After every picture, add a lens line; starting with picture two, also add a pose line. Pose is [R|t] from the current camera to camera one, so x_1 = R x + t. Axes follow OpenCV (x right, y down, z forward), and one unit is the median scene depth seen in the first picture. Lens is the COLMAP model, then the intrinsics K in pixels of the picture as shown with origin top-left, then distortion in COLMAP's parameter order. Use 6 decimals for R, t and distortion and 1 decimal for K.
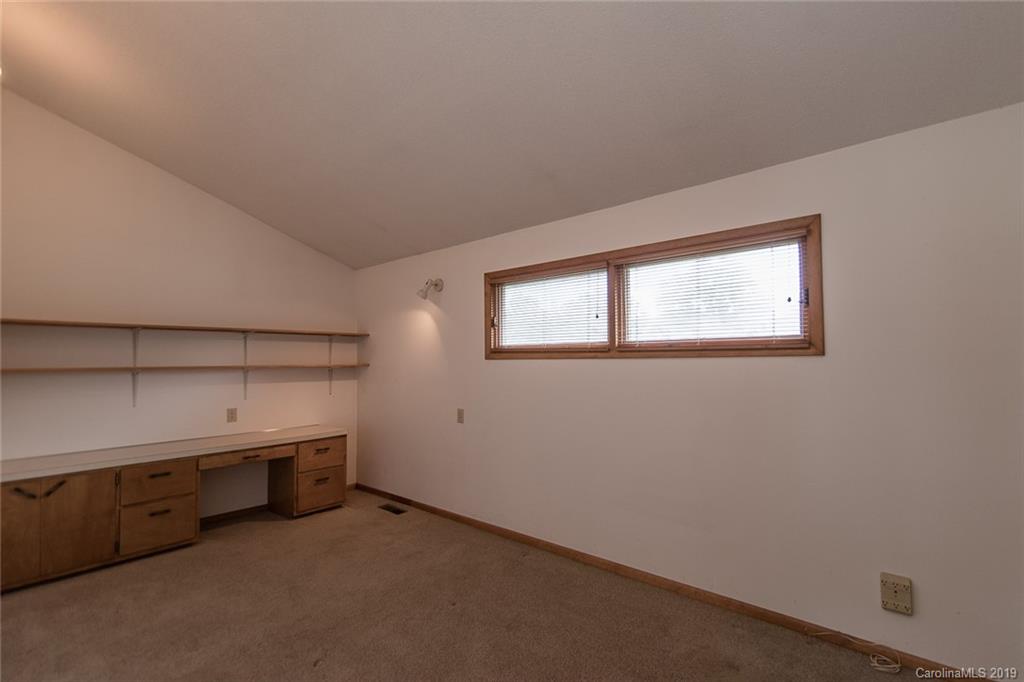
lens RADIAL K [[461.5, 0, 518.7], [0, 461.5, 347.4], [0, 0, 1]] dist [-0.000517, -0.000332]
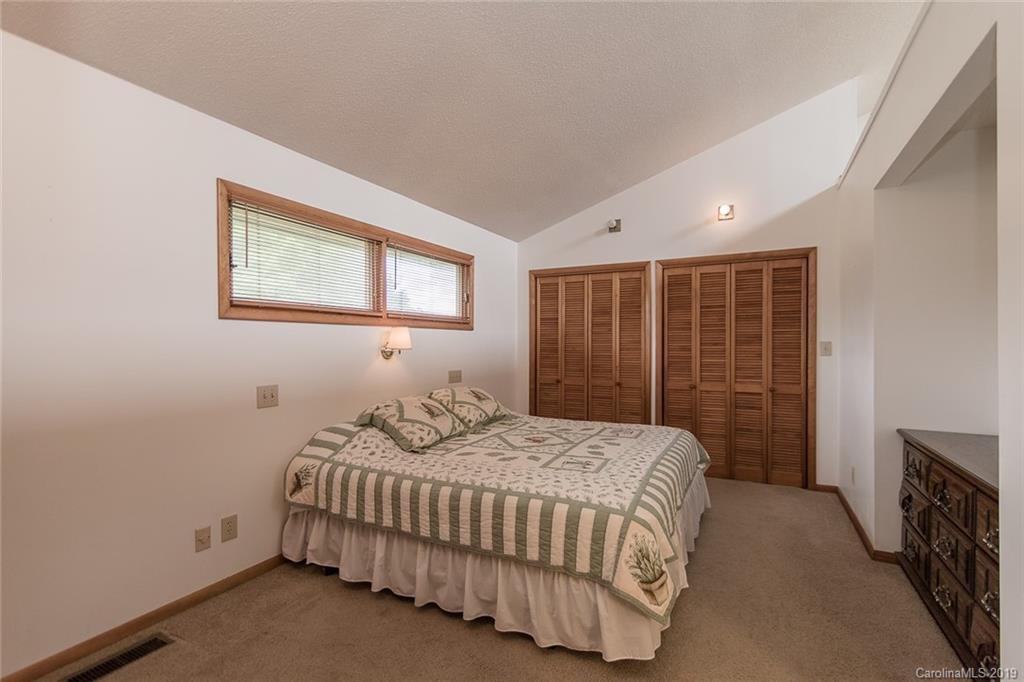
lens RADIAL K [[461.5, 0, 518.7], [0, 461.5, 347.4], [0, 0, 1]] dist [-0.000517, -0.000332]
pose [[-0.247817, -0.000778, 0.968806, -0.868210], [-0.025007, 0.999672, -0.005594, 0.068233], [-0.968484, -0.025613, -0.247755, 0.848472]]
